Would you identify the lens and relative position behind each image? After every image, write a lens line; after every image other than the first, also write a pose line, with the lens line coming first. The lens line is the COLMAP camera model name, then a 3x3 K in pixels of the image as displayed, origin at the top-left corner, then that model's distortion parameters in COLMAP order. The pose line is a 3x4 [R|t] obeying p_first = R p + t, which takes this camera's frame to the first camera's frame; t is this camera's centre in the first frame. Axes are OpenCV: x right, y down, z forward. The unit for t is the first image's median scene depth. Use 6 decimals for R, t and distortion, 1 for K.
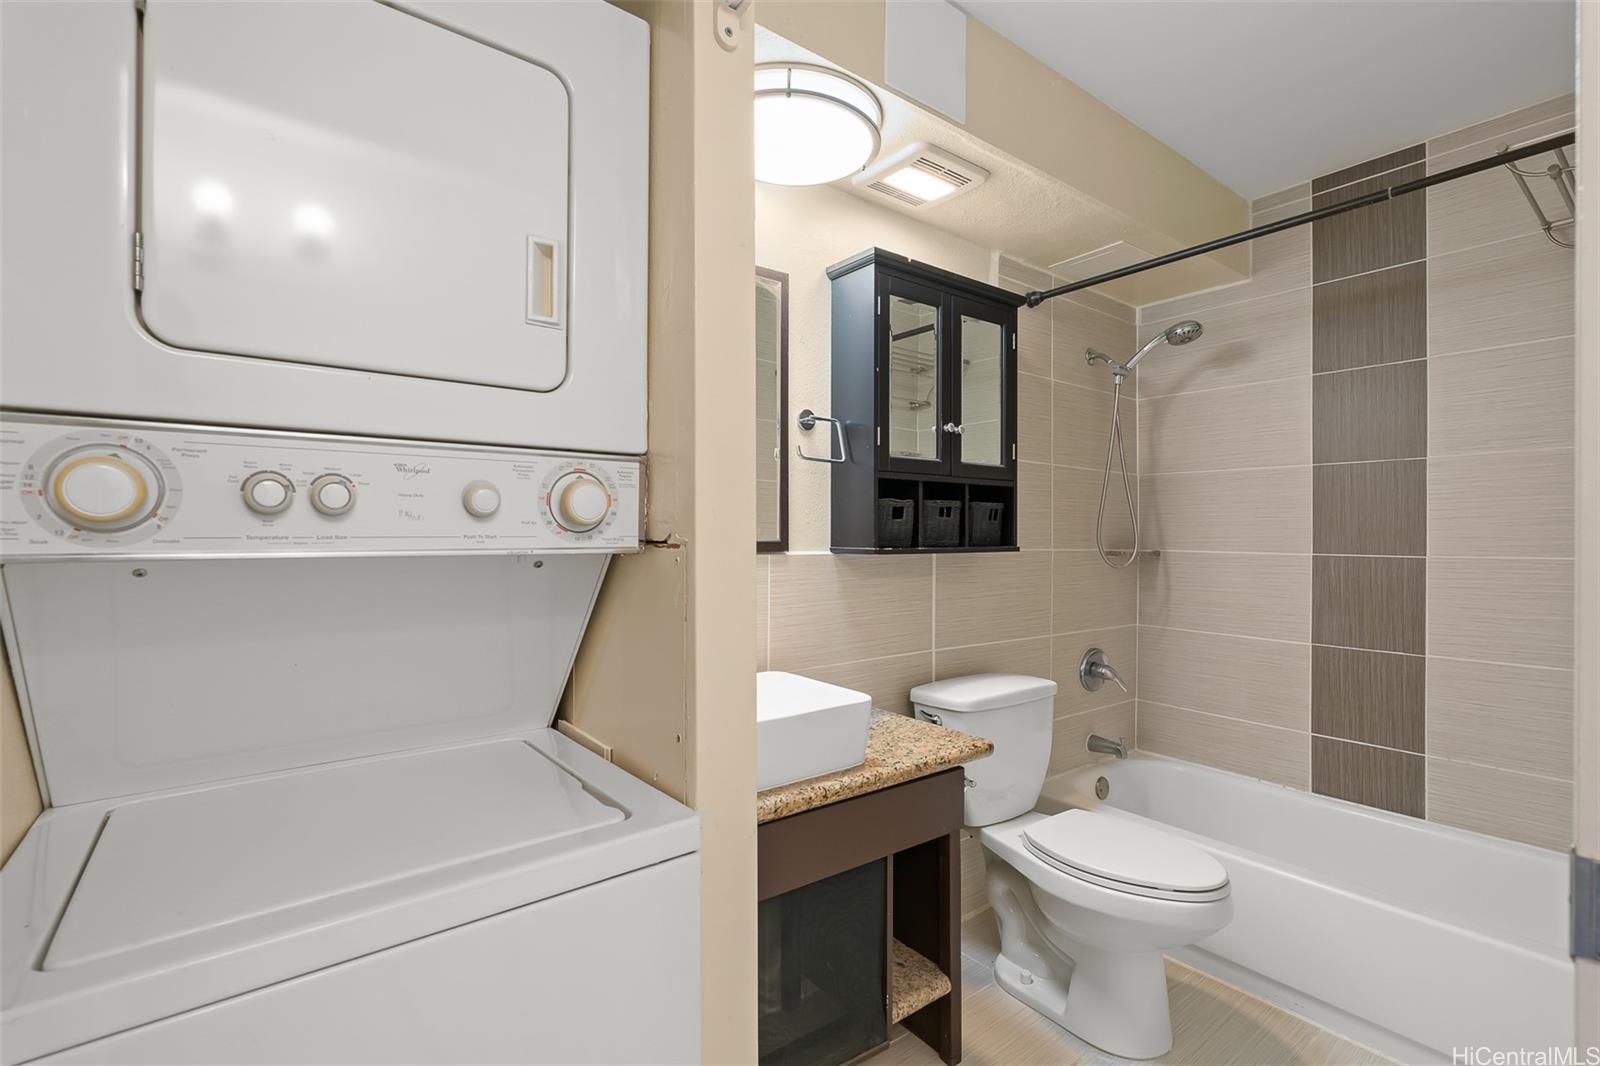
lens RADIAL K [[721.6, 0, 799.2], [0, 721.6, 513.4], [0, 0, 1]] dist [-0.003144, 0.000680]
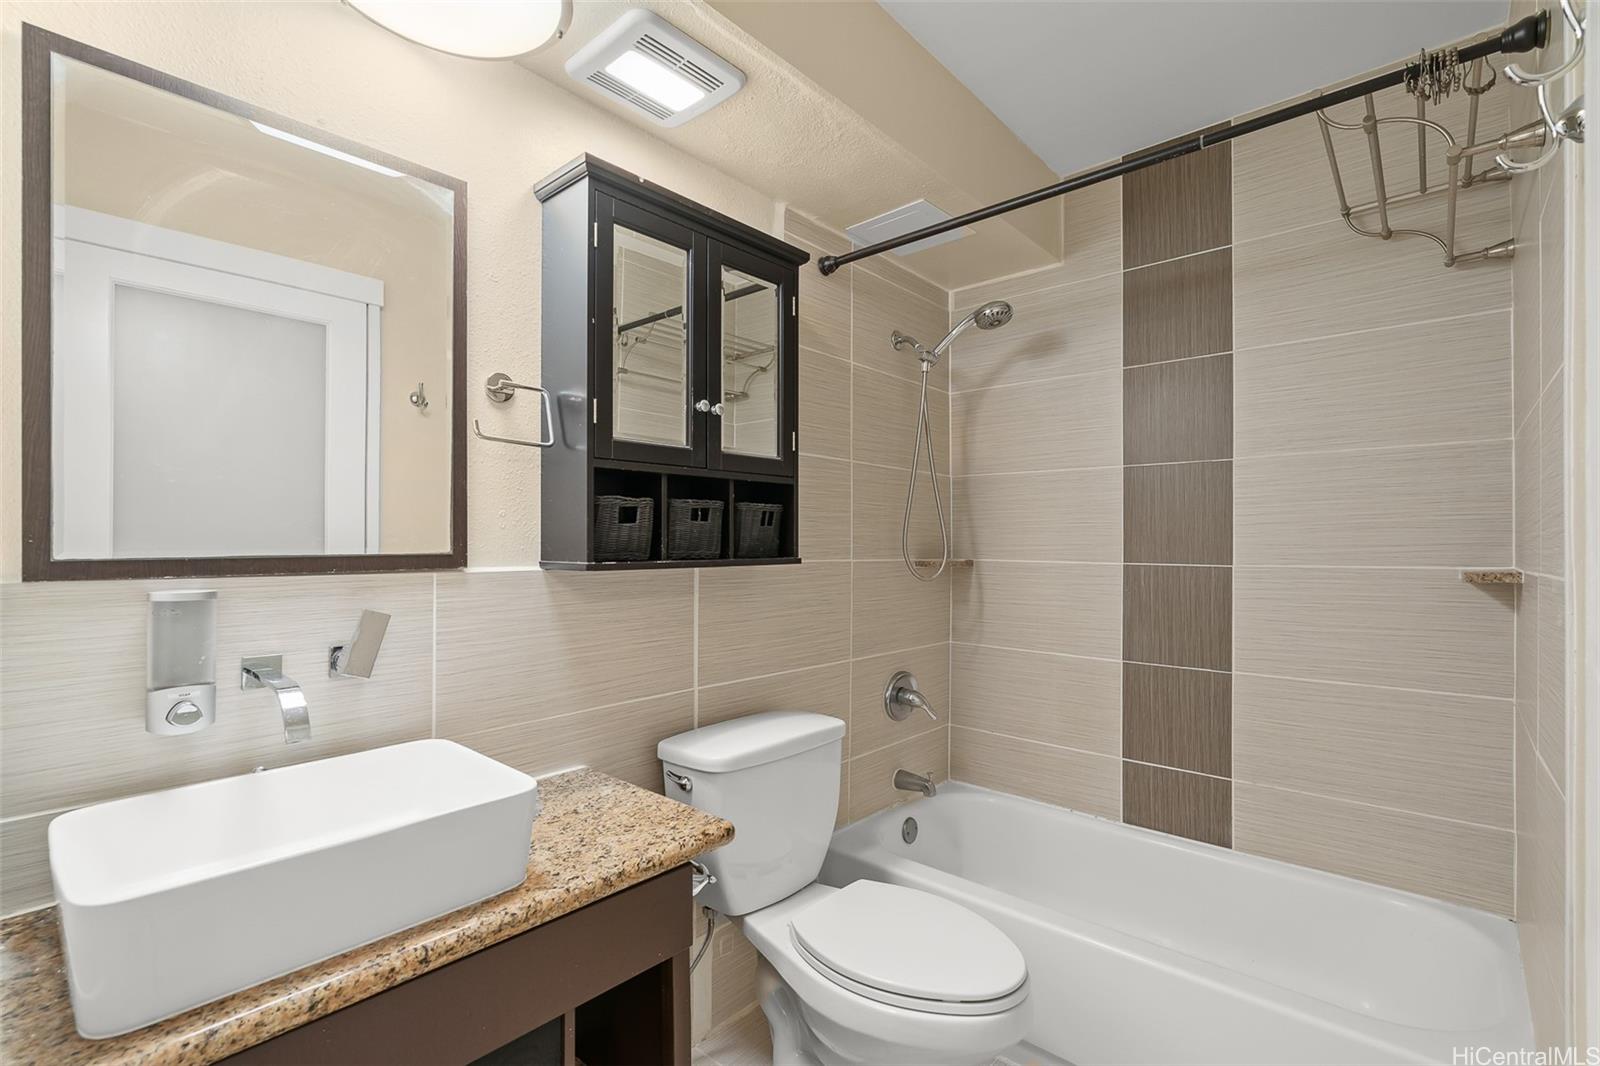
lens RADIAL K [[721.6, 0, 799.2], [0, 721.6, 513.4], [0, 0, 1]] dist [-0.003144, 0.000680]
pose [[0.981687, 0.005335, 0.190427, 0.146208], [-0.003489, 0.999944, -0.010024, 0.003912], [-0.190470, 0.009176, 0.981650, 0.195374]]
